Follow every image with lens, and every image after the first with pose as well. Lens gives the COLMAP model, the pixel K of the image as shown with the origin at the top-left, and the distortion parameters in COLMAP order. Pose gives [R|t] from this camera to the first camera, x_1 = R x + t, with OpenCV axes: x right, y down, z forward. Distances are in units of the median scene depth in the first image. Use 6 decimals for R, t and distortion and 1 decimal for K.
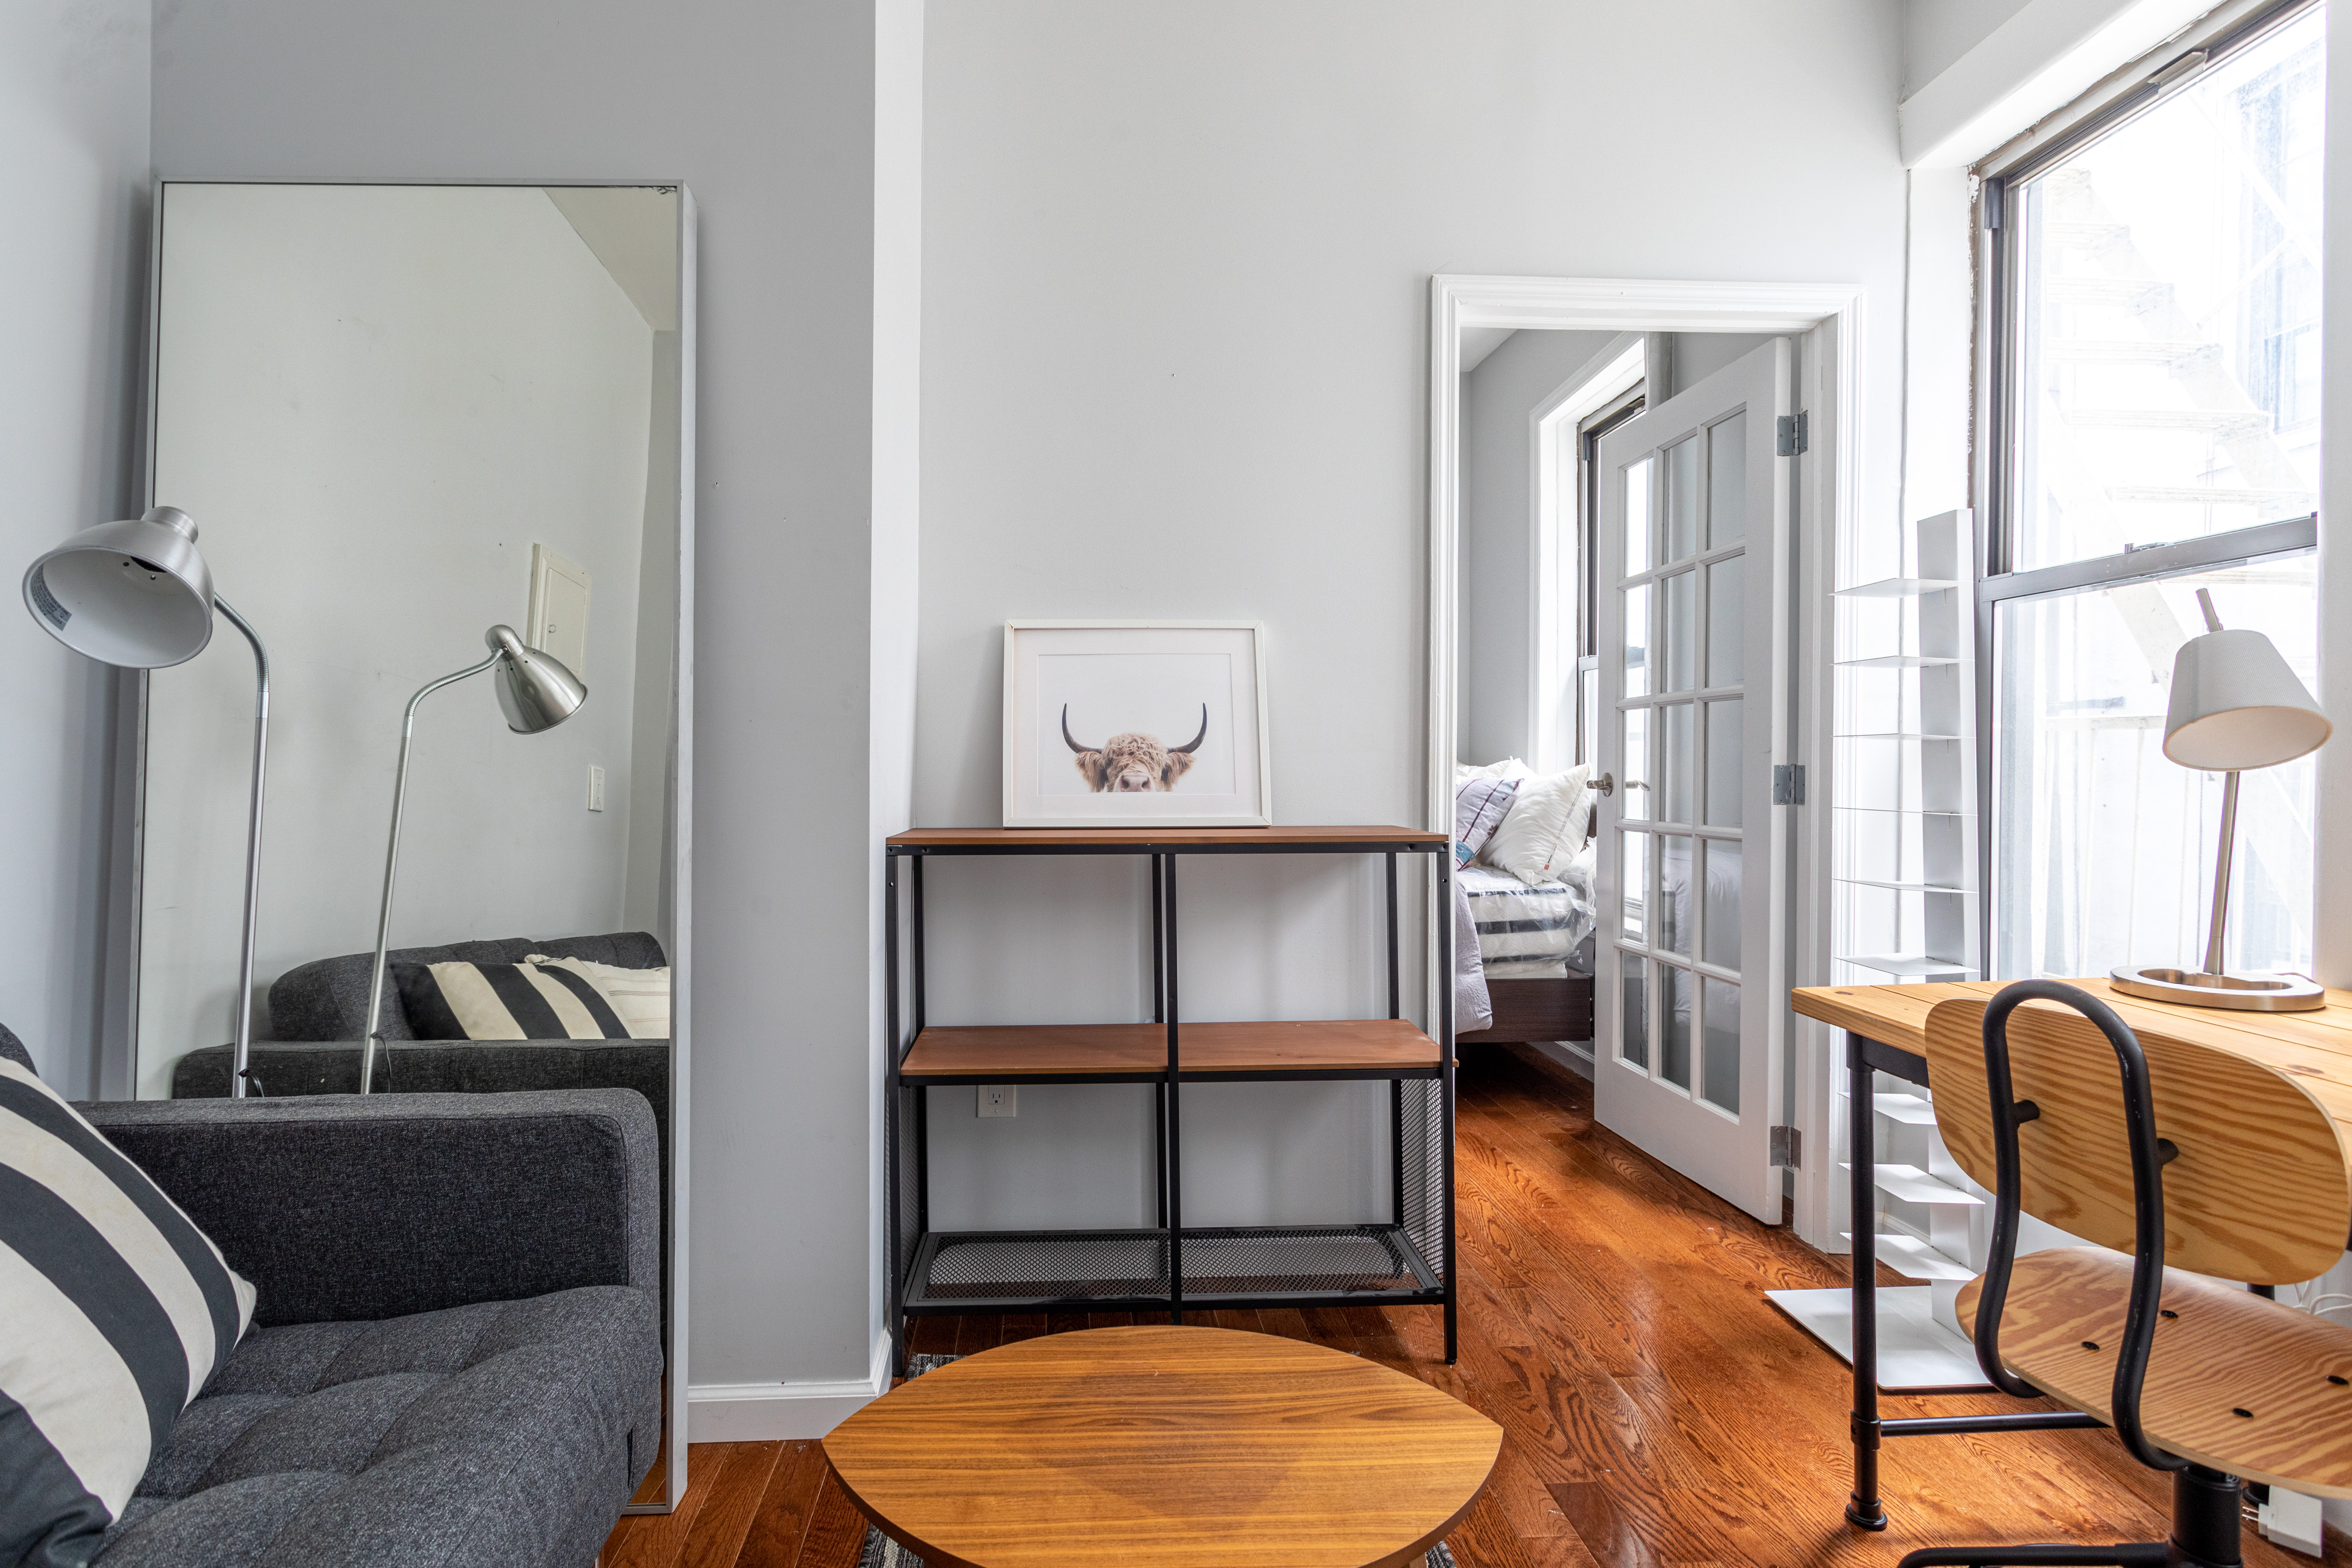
lens RADIAL K [[1150.1, 0, 1113.6], [0, 1150.1, 777.9], [0, 0, 1]] dist [0.000701, 0.000986]
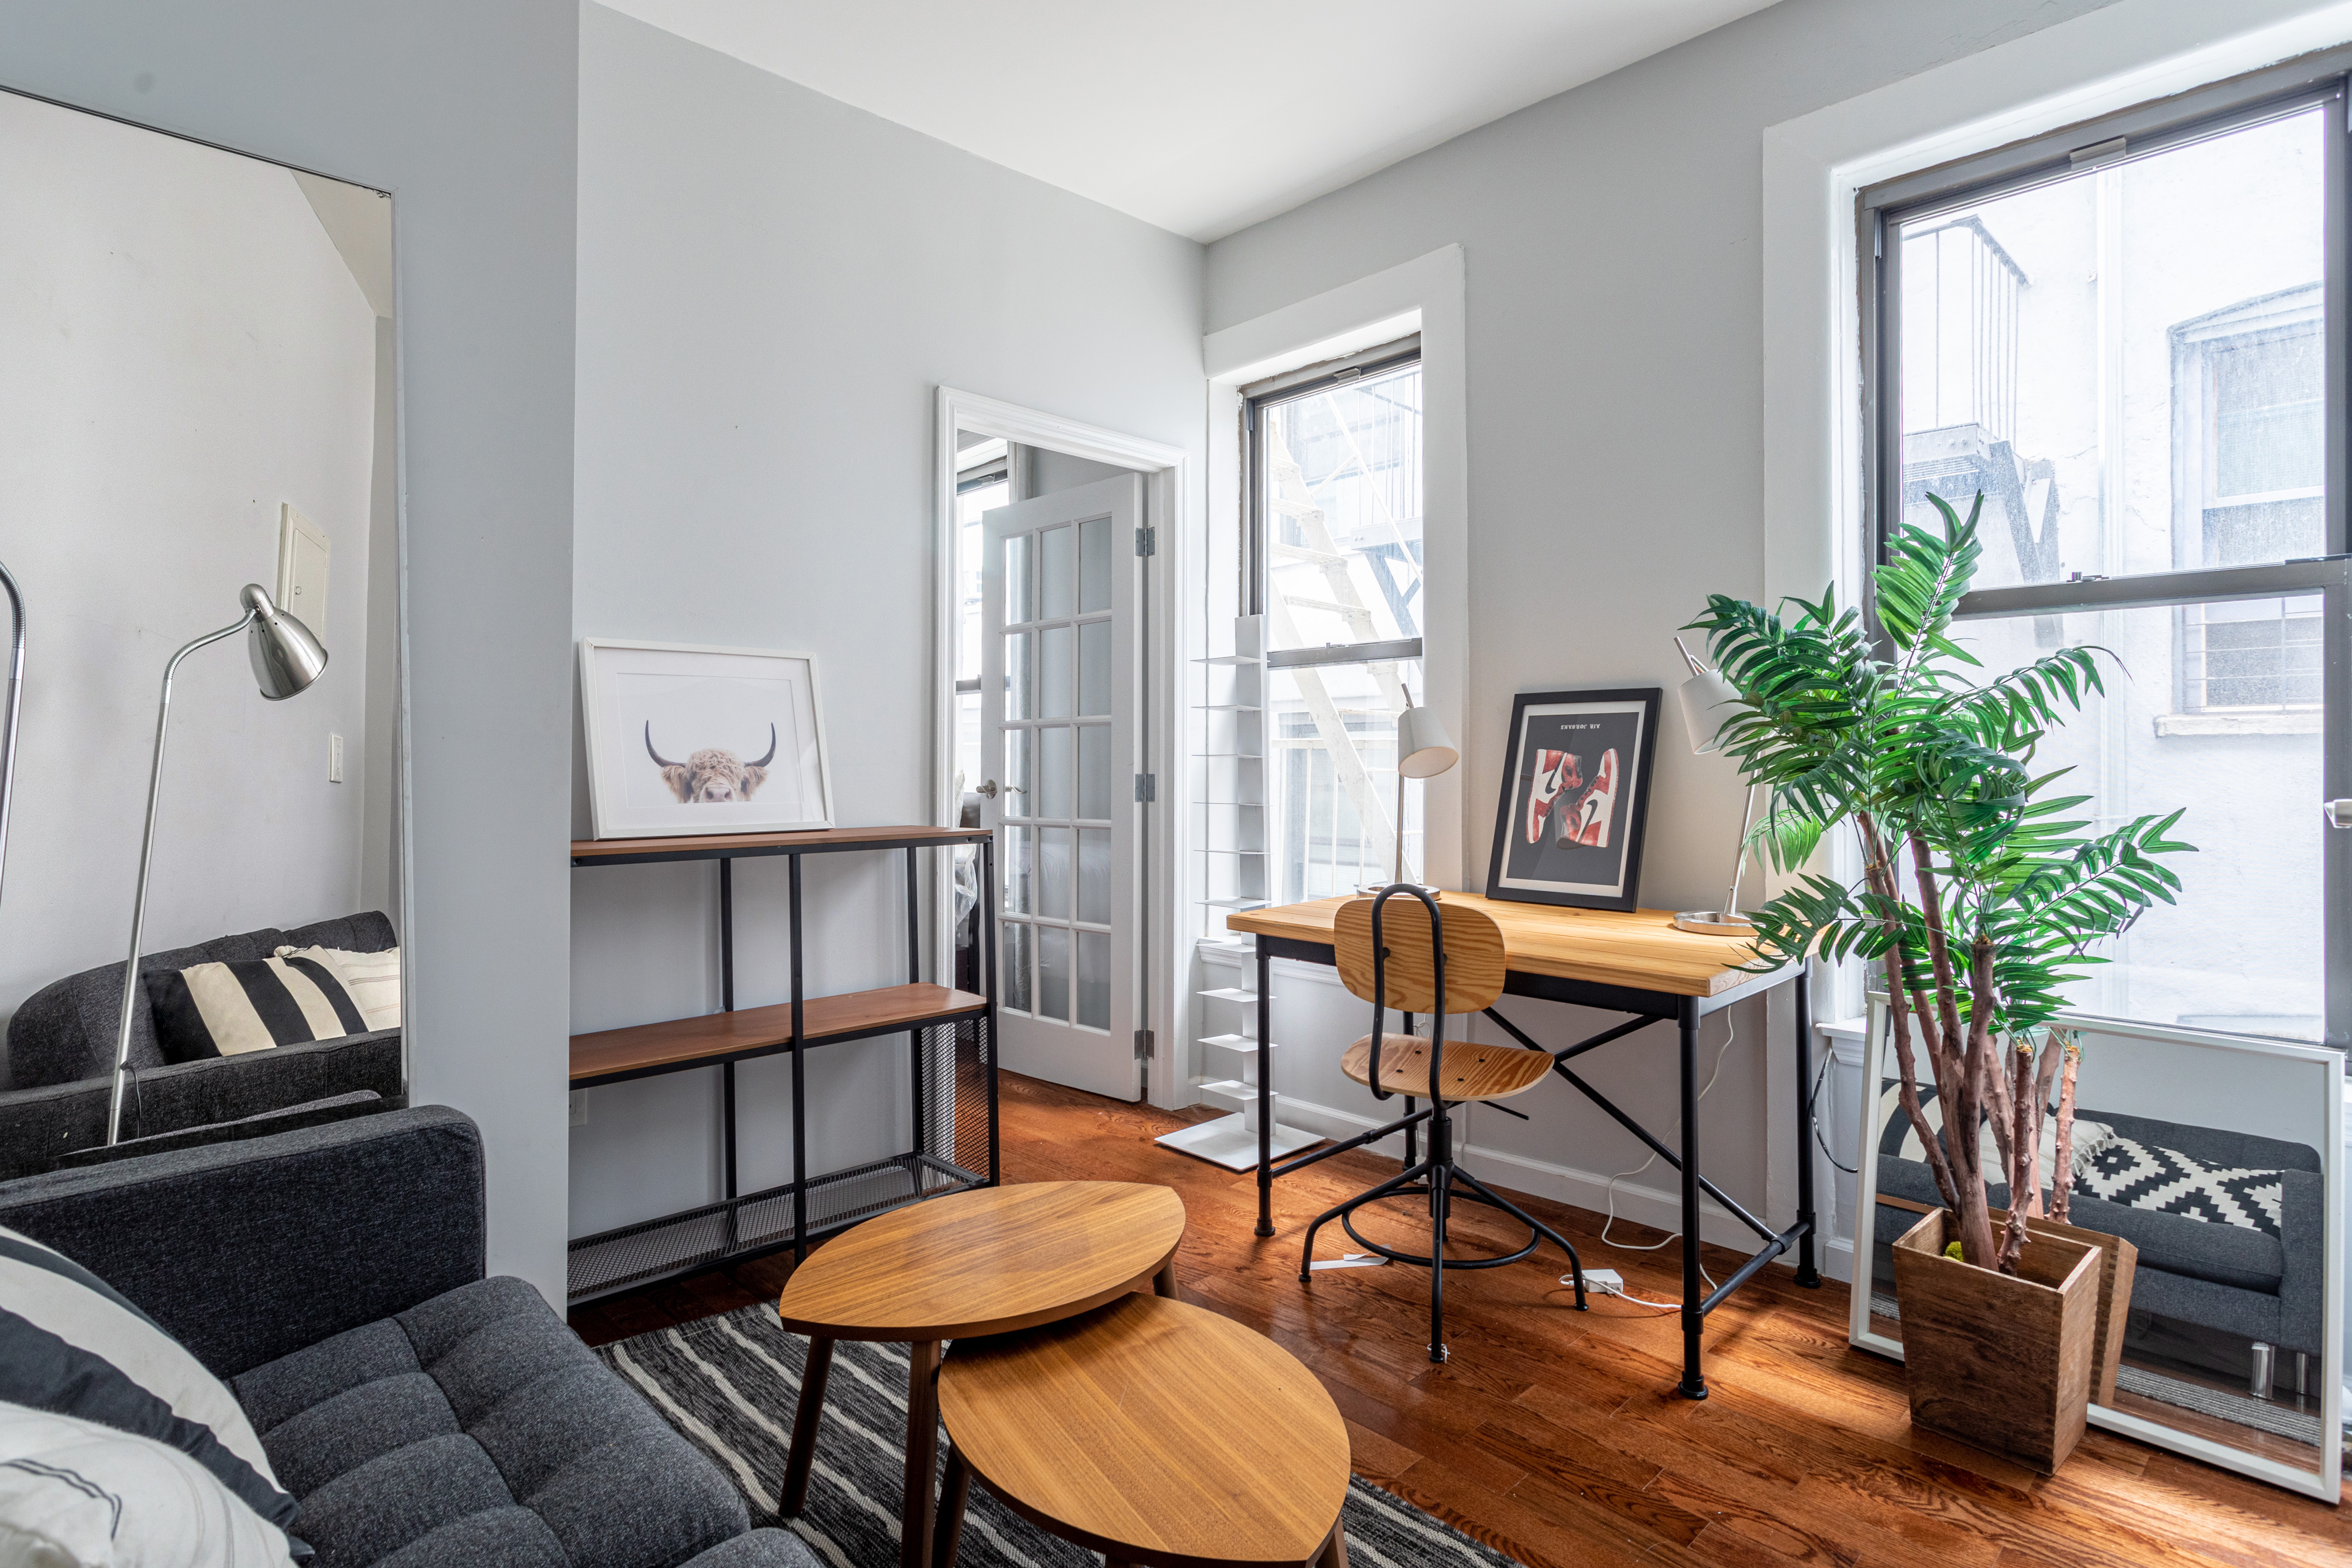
lens RADIAL K [[1200.9, 0, 1177.0], [0, 1200.9, 767.6], [0, 0, 1]] dist [-0.000864, 0.000936]
pose [[0.744532, -0.001605, 0.667585, -0.420093], [0.009692, 0.999918, -0.008405, -0.006977], [-0.667517, 0.012728, 0.744486, -0.148165]]
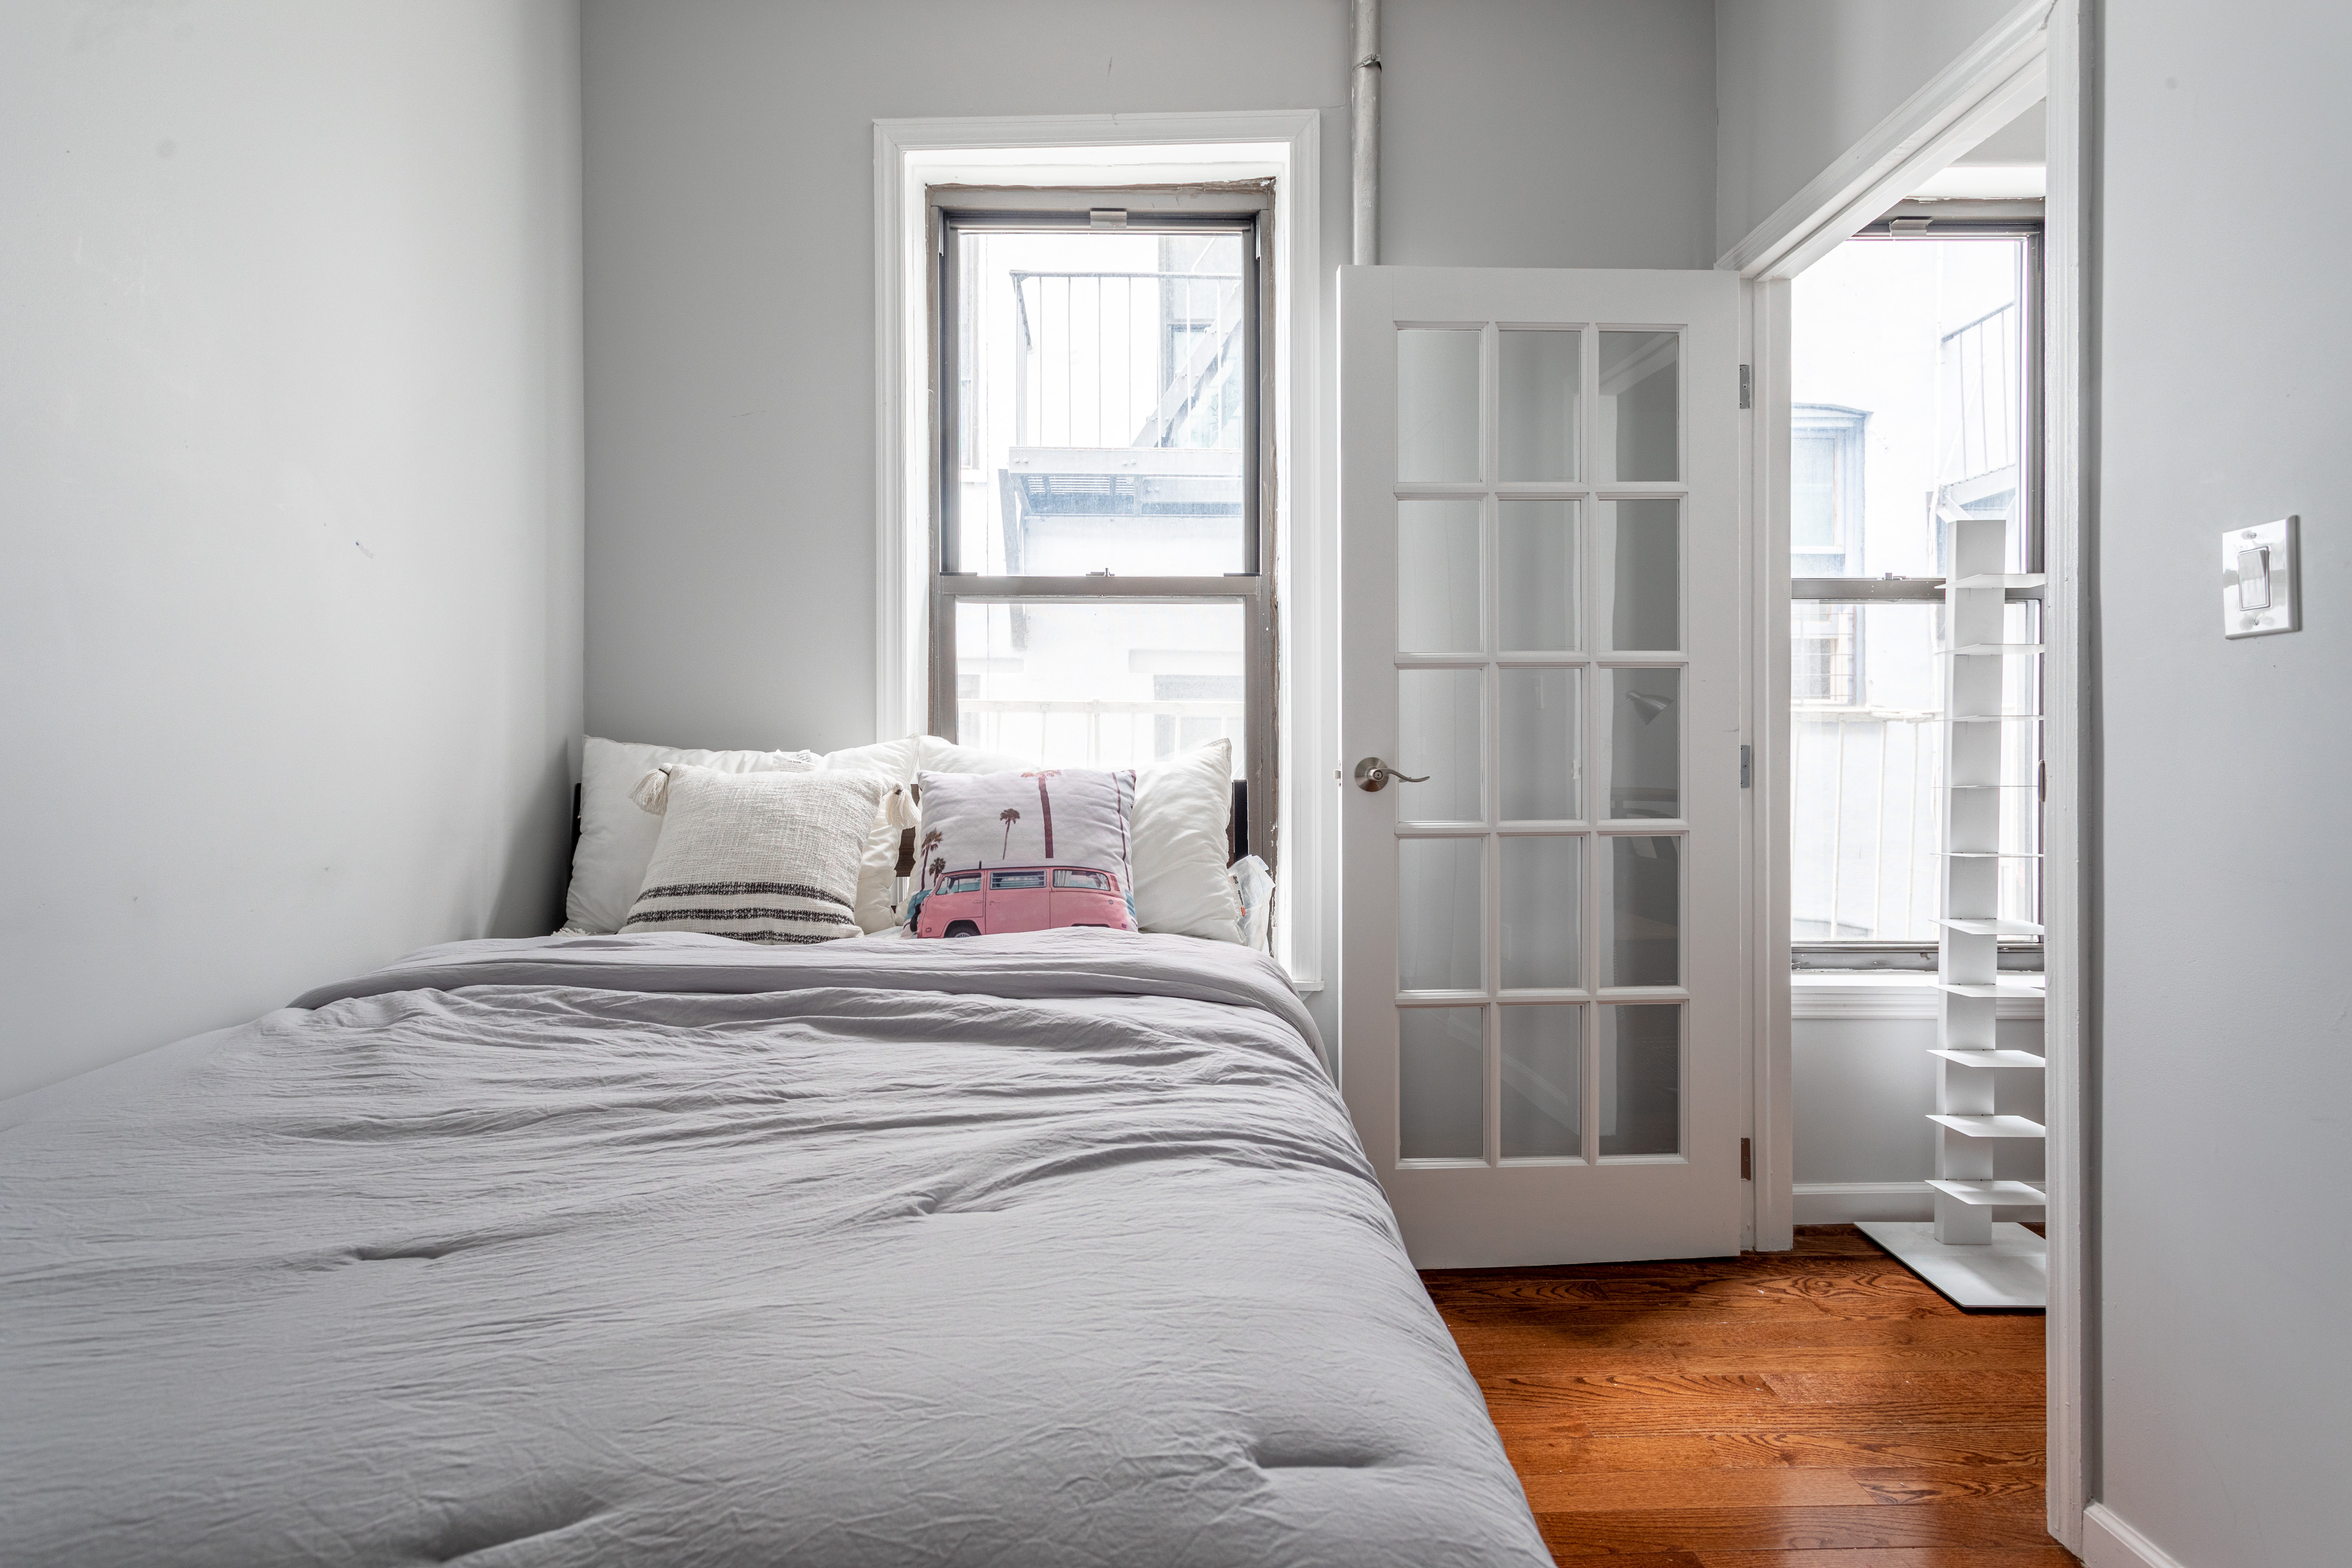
lens RADIAL K [[1240.4, 0, 1178.9], [0, 1240.4, 738.2], [0, 0, 1]] dist [0.034645, 0.000399]
pose [[-0.019144, -0.003703, 0.999810, -0.464173], [0.017444, 0.999840, 0.004037, -0.033912], [-0.999665, 0.017518, -0.019076, 1.659893]]
